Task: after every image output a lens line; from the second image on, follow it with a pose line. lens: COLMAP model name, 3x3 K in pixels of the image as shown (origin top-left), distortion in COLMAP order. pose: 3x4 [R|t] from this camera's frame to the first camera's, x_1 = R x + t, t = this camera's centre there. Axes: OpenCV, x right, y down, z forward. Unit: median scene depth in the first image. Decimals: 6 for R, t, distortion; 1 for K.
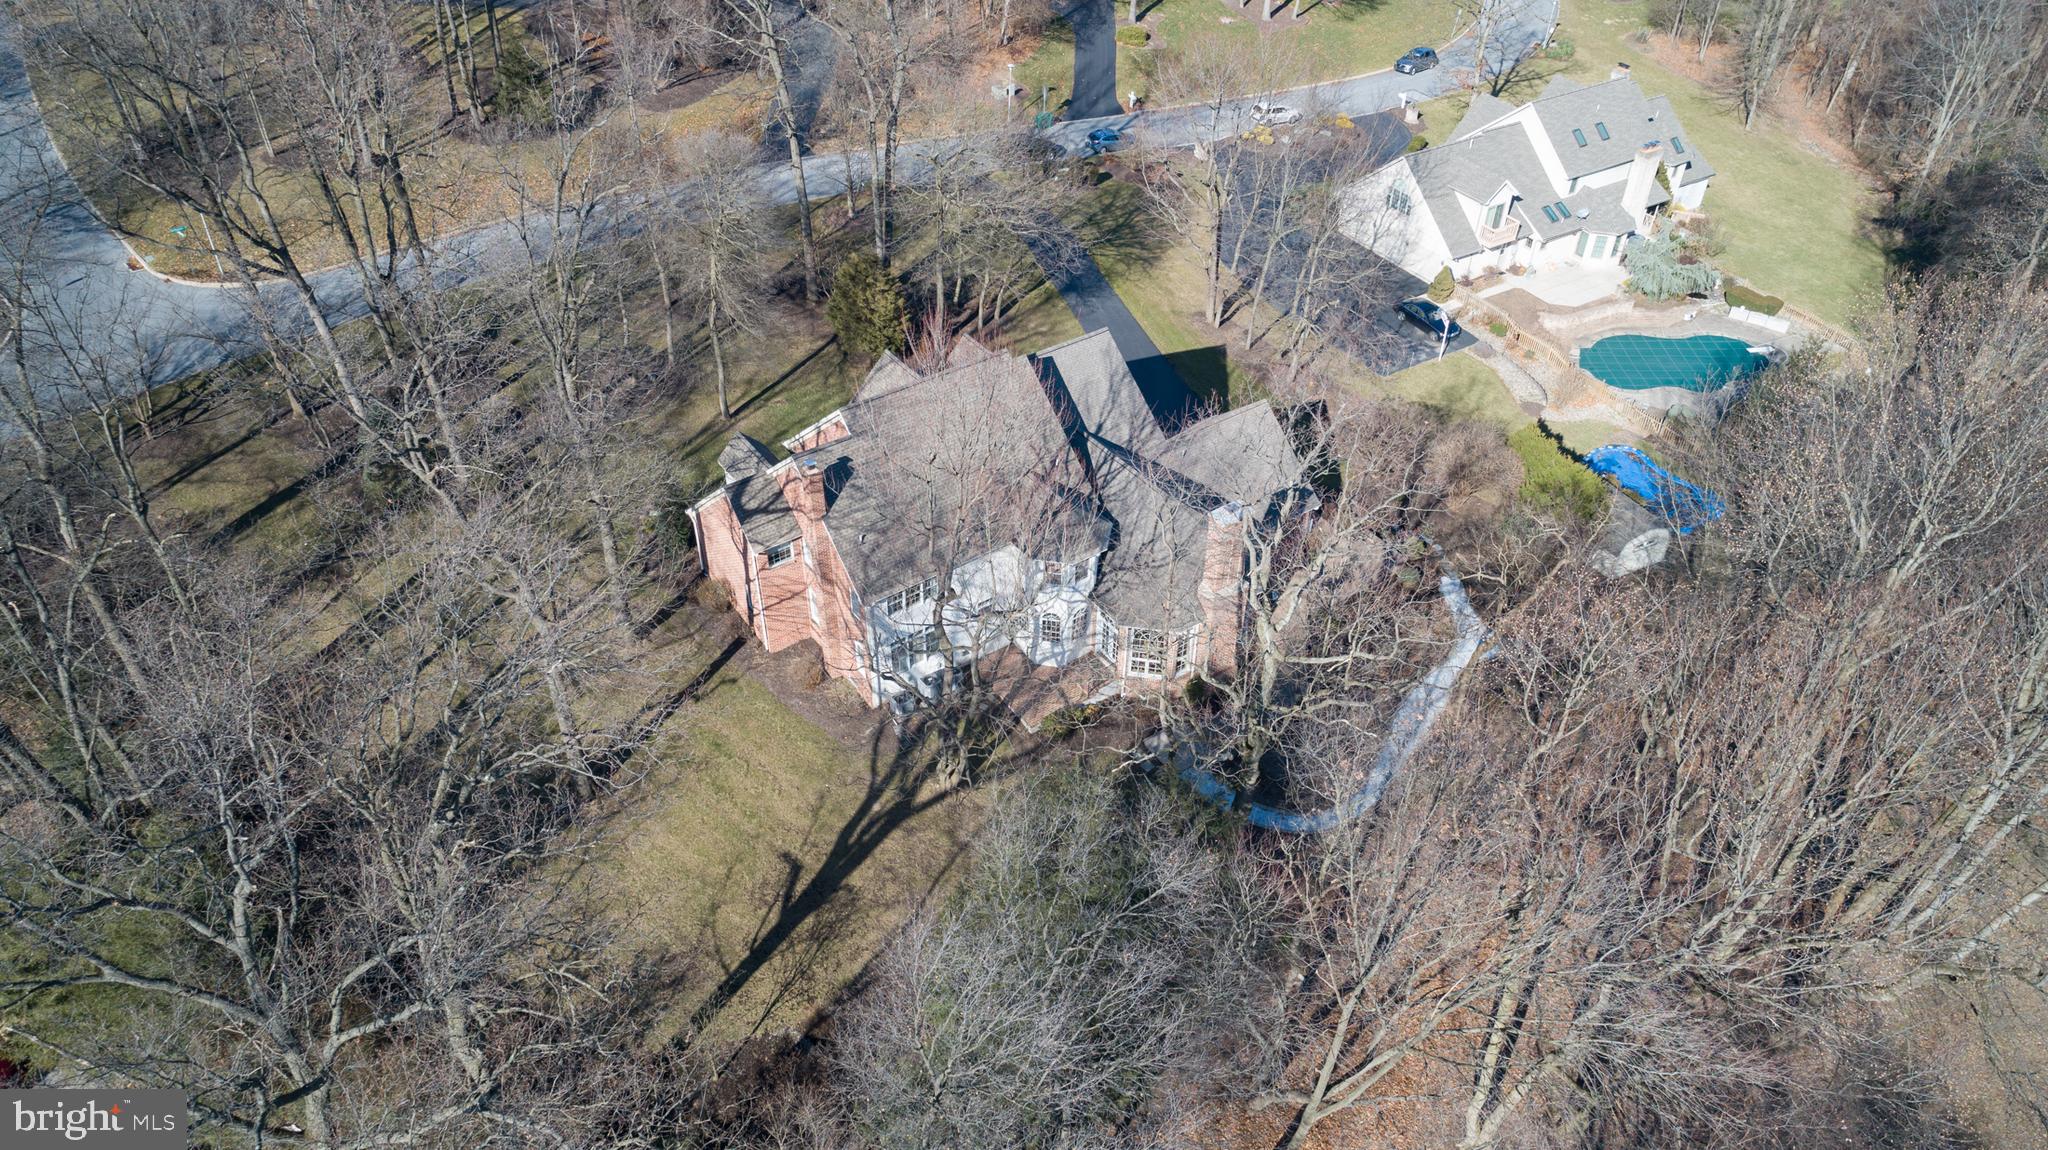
lens RADIAL K [[1444.8, 0, 1024.0], [0, 1444.8, 575.0], [0, 0, 1]] dist [-0.015395, -0.002735]
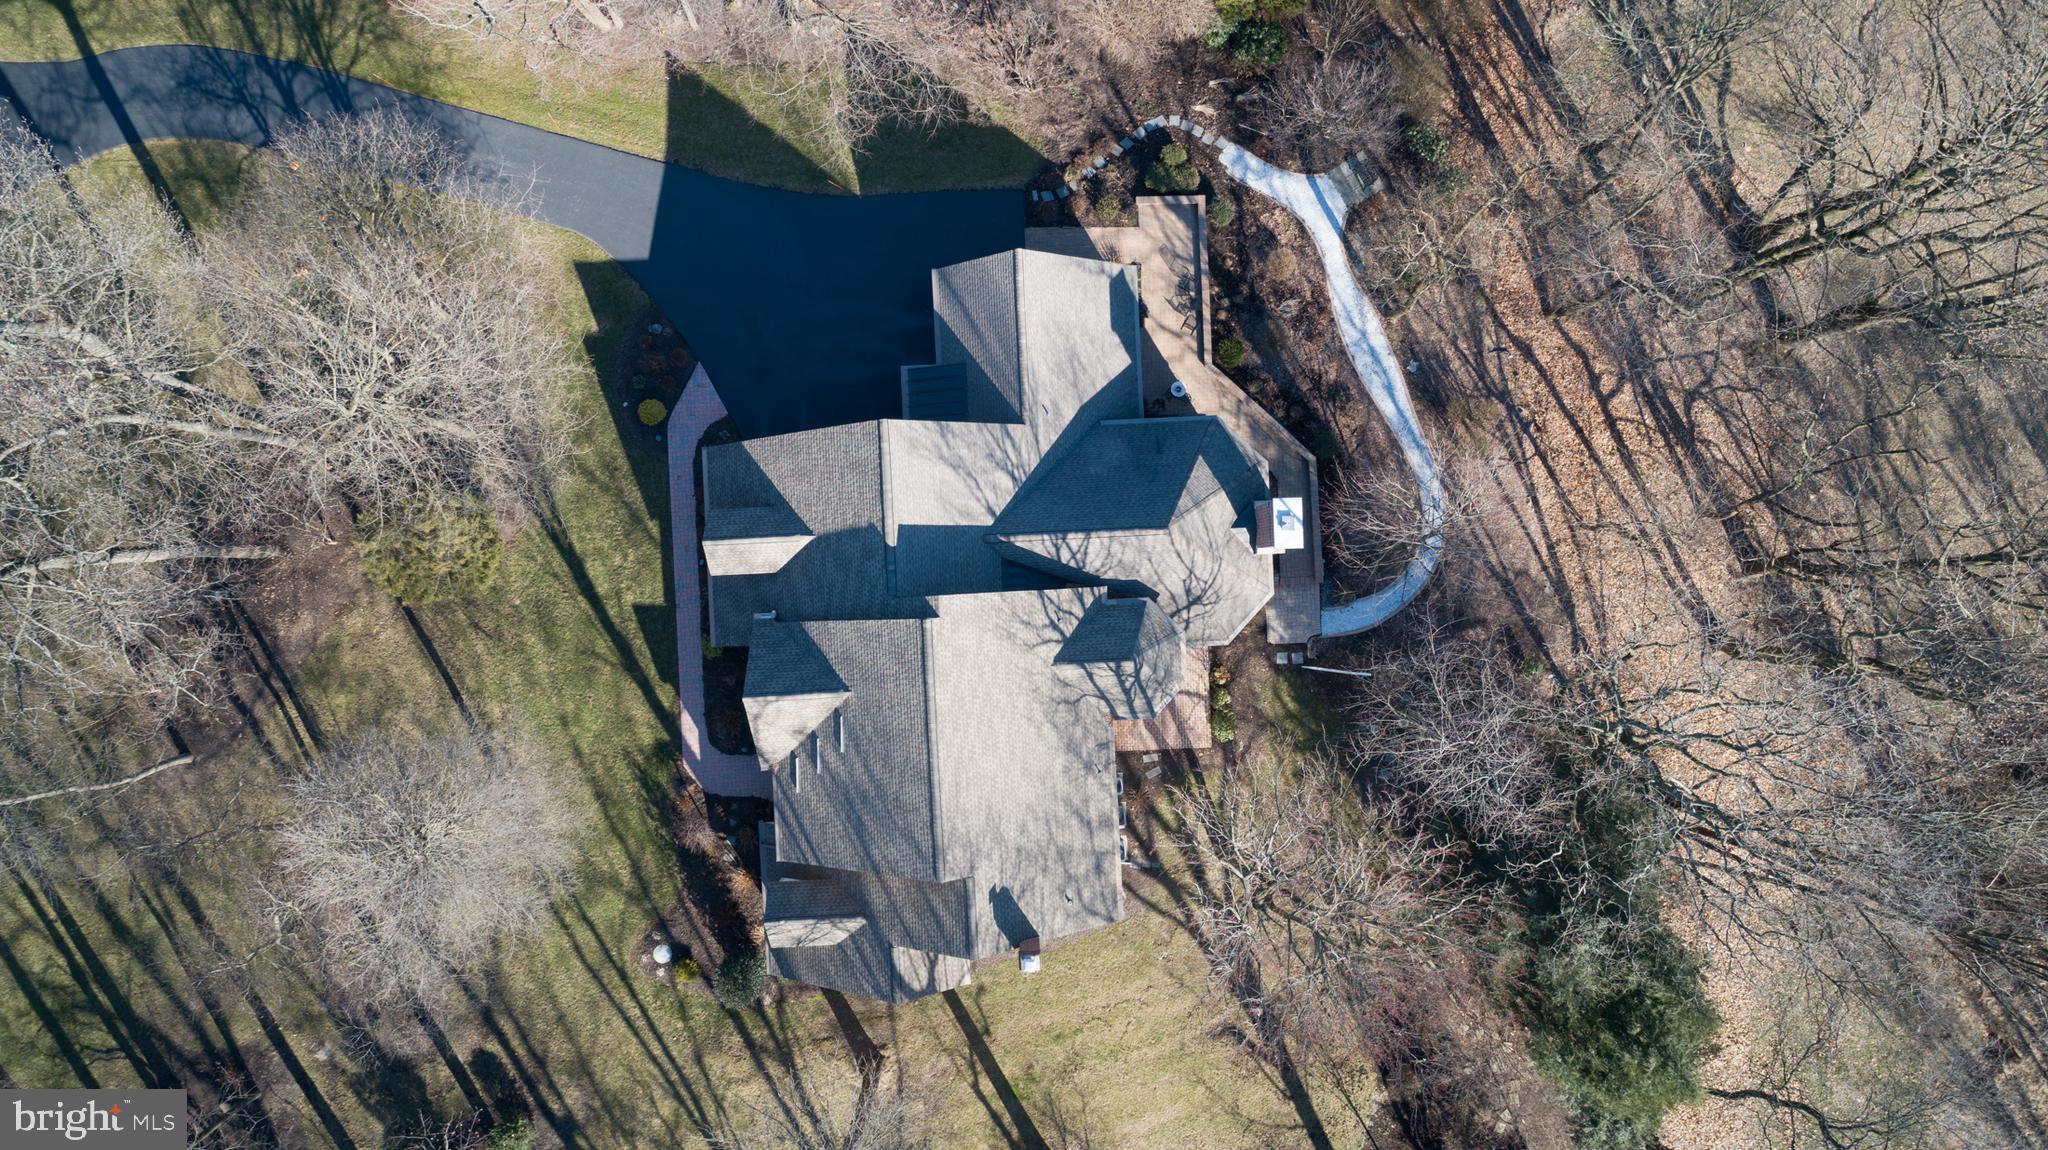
lens RADIAL K [[1392.1, 0, 1024.0], [0, 1392.1, 575.0], [0, 0, 1]] dist [-0.008612, -0.001506]
pose [[0.536608, -0.843814, -0.005380, 0.037882], [0.512490, 0.320831, 0.796506, -0.684032], [-0.670377, -0.430169, 0.604607, 0.548129]]
